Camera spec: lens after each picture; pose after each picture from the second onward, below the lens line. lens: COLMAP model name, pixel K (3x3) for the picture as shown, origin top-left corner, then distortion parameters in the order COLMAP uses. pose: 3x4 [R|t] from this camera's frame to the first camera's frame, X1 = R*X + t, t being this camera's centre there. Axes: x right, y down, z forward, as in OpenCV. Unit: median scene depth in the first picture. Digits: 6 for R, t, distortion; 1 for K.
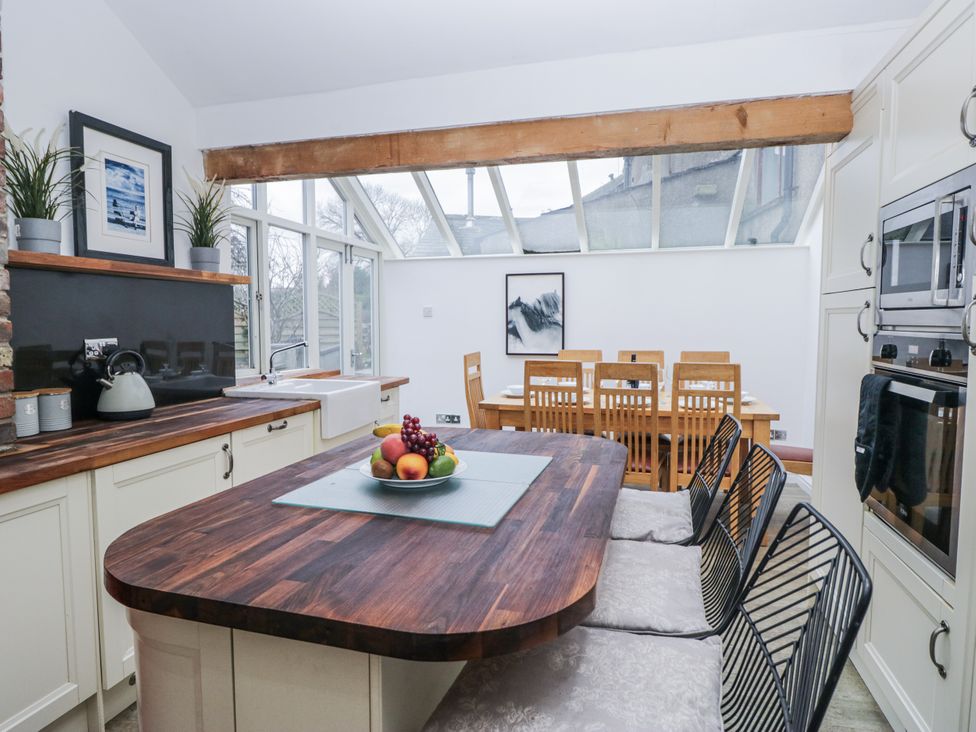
lens RADIAL K [[569.5, 0, 488.2], [0, 569.5, 356.8], [0, 0, 1]] dist [-0.004540, -0.002954]
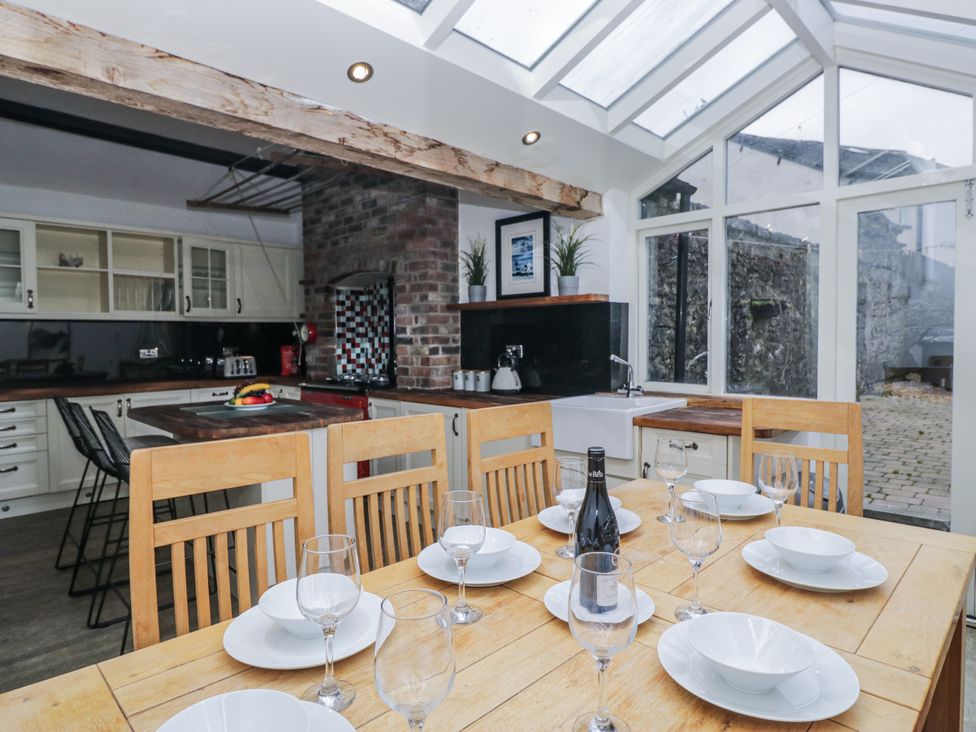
lens RADIAL K [[569.5, 0, 488.2], [0, 569.5, 356.8], [0, 0, 1]] dist [-0.004540, -0.002954]
pose [[-0.484656, 0.031838, -0.874125, 0.751011], [-0.046761, 0.996965, 0.062239, -0.091393], [0.873454, 0.071040, -0.481696, 1.580714]]
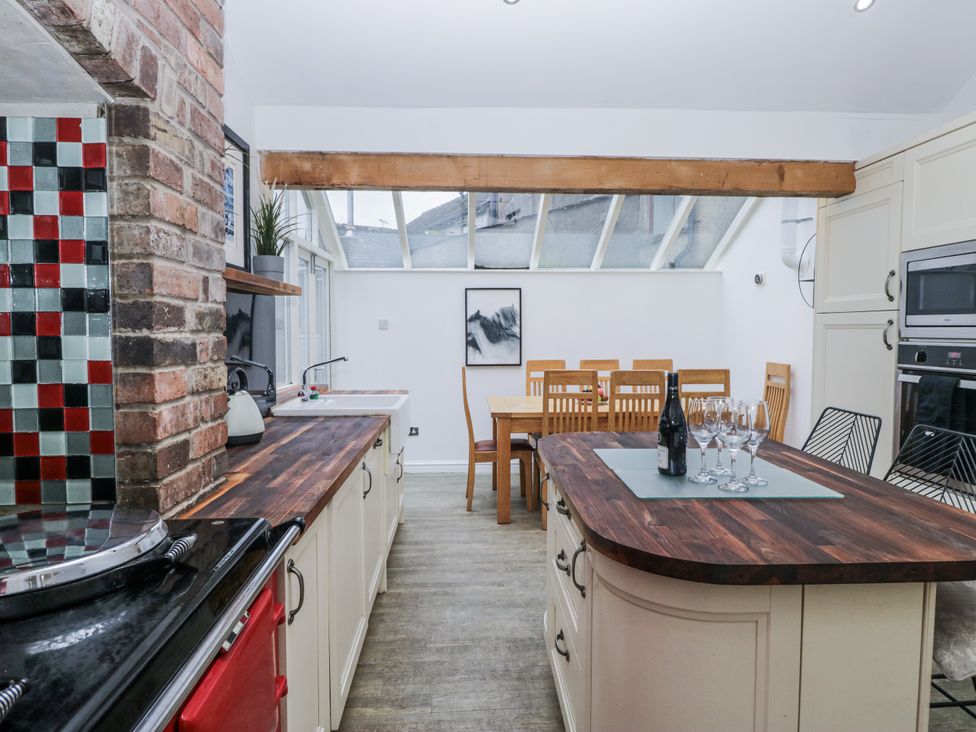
lens RADIAL K [[569.5, 0, 488.2], [0, 569.5, 356.8], [0, 0, 1]] dist [-0.004540, -0.002954]
pose [[0.950520, -0.014098, 0.310342, -0.483908], [0.019975, 0.999676, -0.015769, -0.005965], [-0.310019, 0.021188, 0.950494, 0.009693]]
